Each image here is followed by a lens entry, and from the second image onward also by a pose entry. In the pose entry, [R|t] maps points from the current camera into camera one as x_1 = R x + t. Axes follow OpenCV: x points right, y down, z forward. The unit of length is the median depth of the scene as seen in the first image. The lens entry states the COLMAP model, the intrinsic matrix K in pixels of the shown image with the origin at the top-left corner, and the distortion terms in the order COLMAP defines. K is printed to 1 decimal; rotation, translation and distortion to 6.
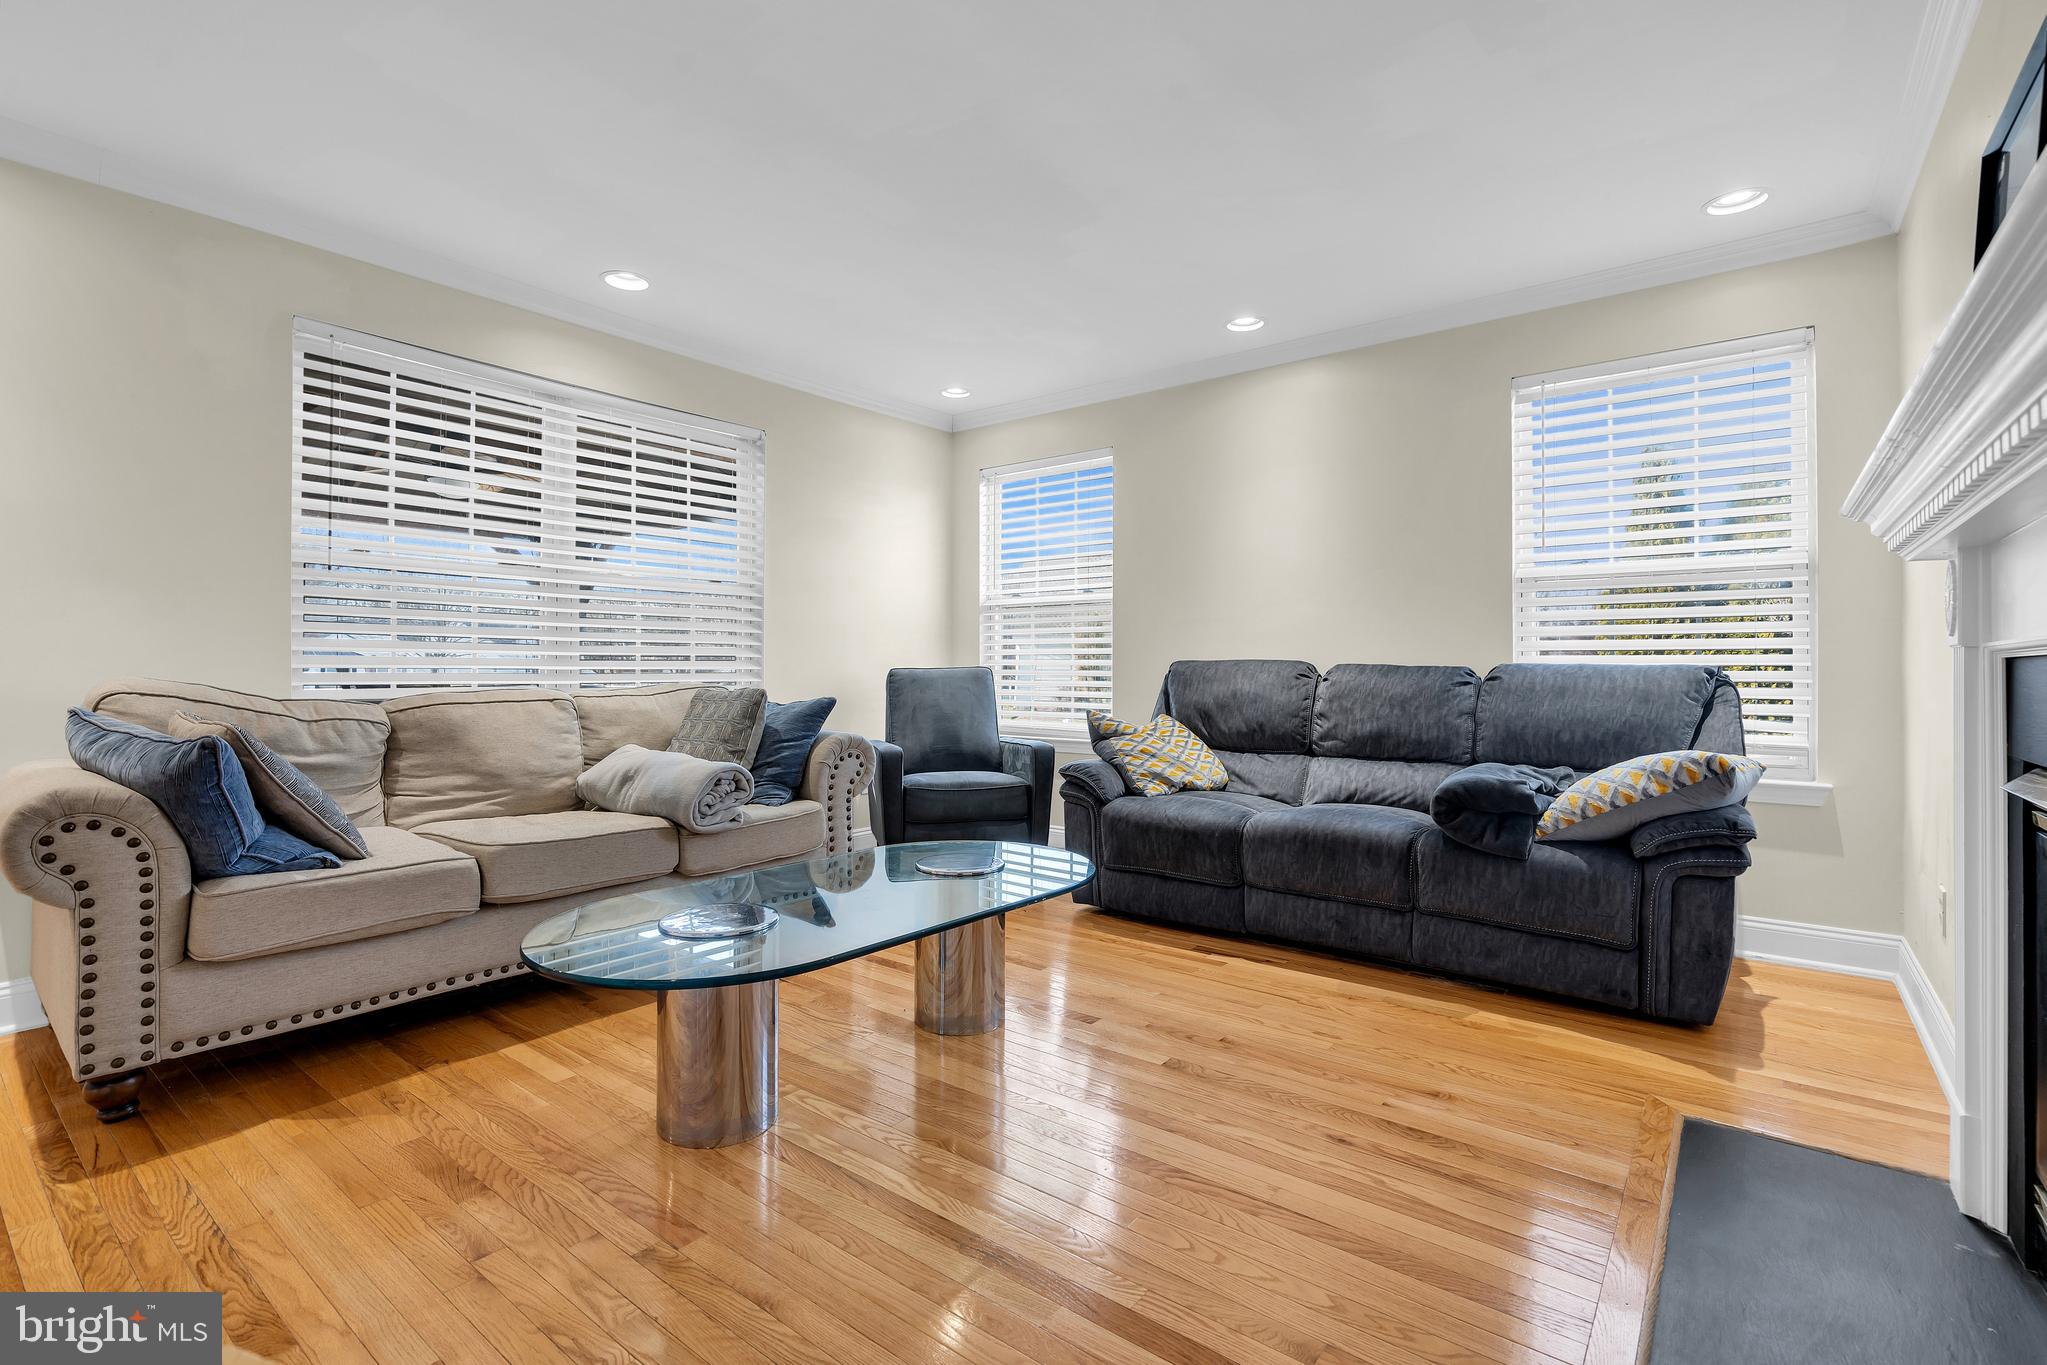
lens RADIAL K [[914.5, 0, 1020.9], [0, 914.5, 669.6], [0, 0, 1]] dist [0.000474, 0.000449]
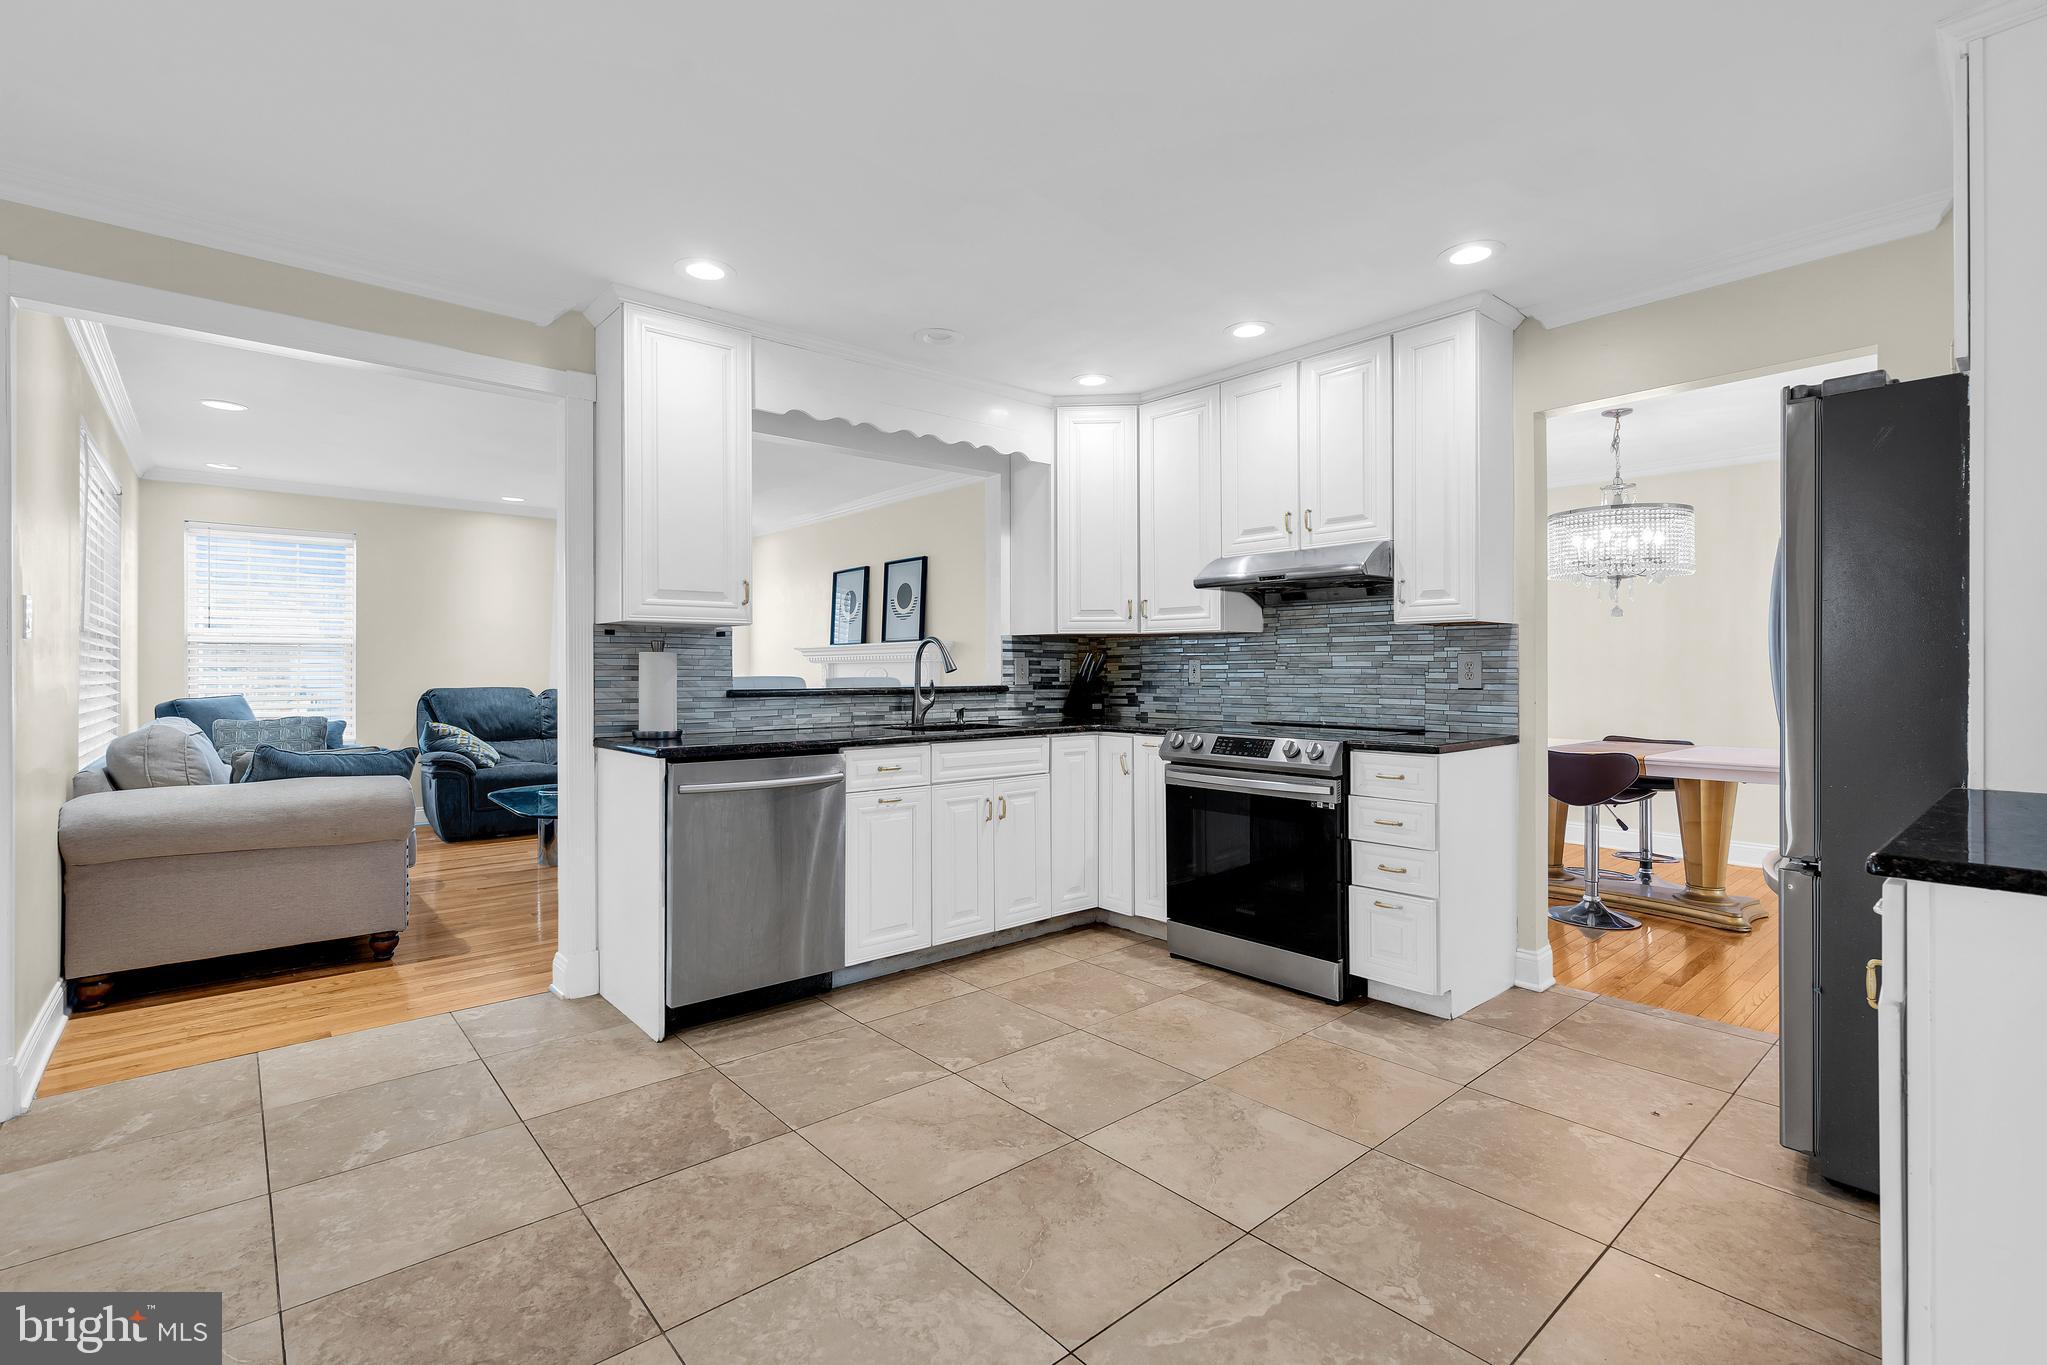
lens RADIAL K [[914.5, 0, 1022.5], [0, 914.5, 670.8], [0, 0, 1]] dist [0.000474, 0.000449]
pose [[0.202009, -0.003129, 0.979379, -1.336311], [0.003482, 0.999991, 0.002477, -0.046125], [-0.979378, 0.002909, 0.202018, -0.336657]]
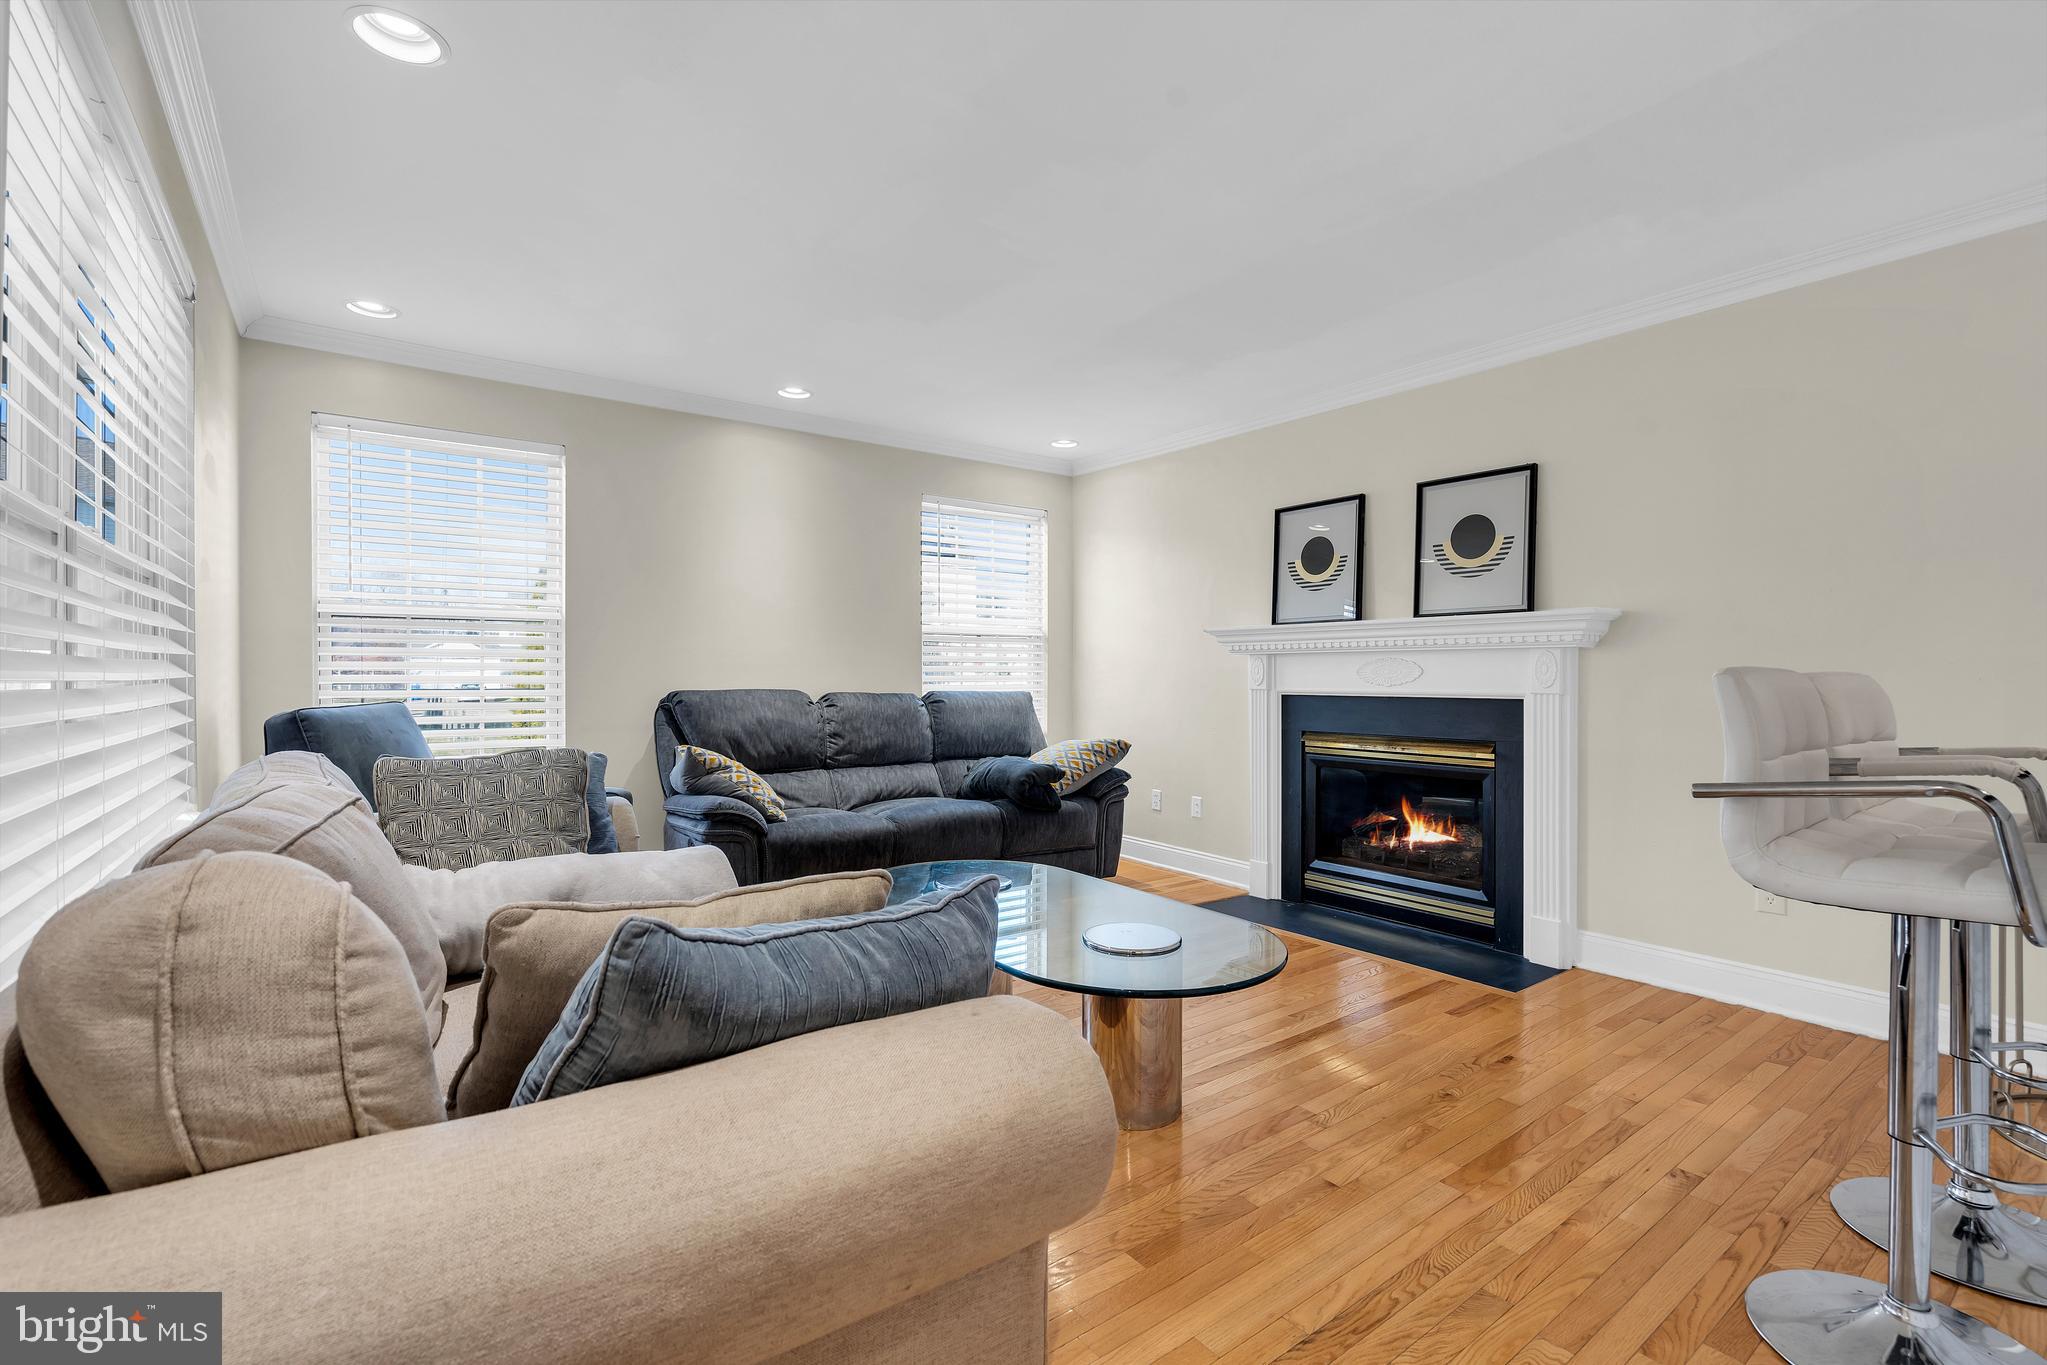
lens RADIAL K [[914.5, 0, 1024.9], [0, 914.5, 688.3], [0, 0, 1]] dist [0.000474, 0.000449]
pose [[0.276739, -0.017689, 0.960782, -0.788144], [0.000470, 0.999833, 0.018272, -0.035212], [-0.960945, -0.004606, 0.276701, 0.428943]]
